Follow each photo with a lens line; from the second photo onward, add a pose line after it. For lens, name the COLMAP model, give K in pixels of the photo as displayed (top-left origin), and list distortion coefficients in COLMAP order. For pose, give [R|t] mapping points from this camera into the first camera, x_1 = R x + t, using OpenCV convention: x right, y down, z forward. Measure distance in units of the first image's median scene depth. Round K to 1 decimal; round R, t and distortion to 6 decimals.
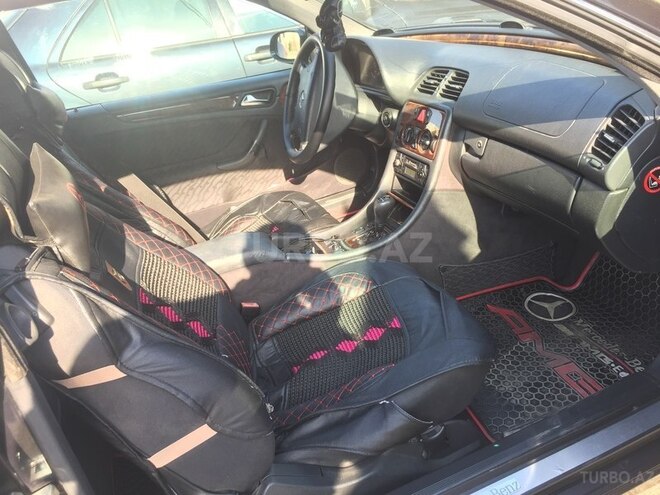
lens RADIAL K [[564.6, 0, 326.8], [0, 564.6, 246.7], [0, 0, 1]] dist [0.082392, -0.104062]
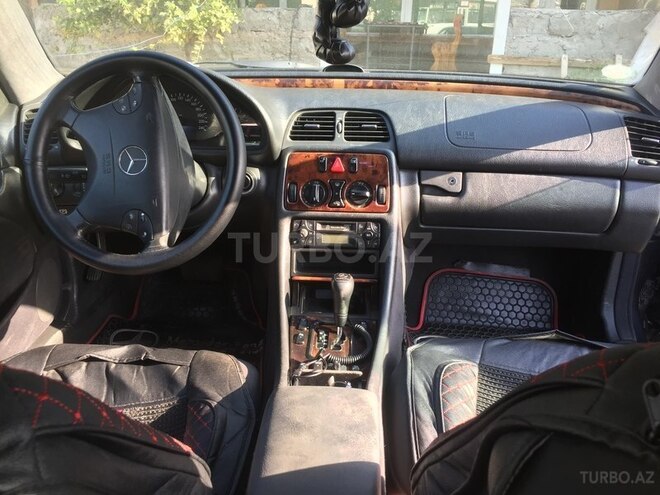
lens RADIAL K [[564.6, 0, 326.8], [0, 564.6, 246.7], [0, 0, 1]] dist [0.082392, -0.104062]
pose [[0.404924, -0.171396, 0.898143, -0.588357], [0.337793, 0.940826, 0.027249, -0.159855], [-0.849666, 0.292352, 0.438859, 0.743047]]
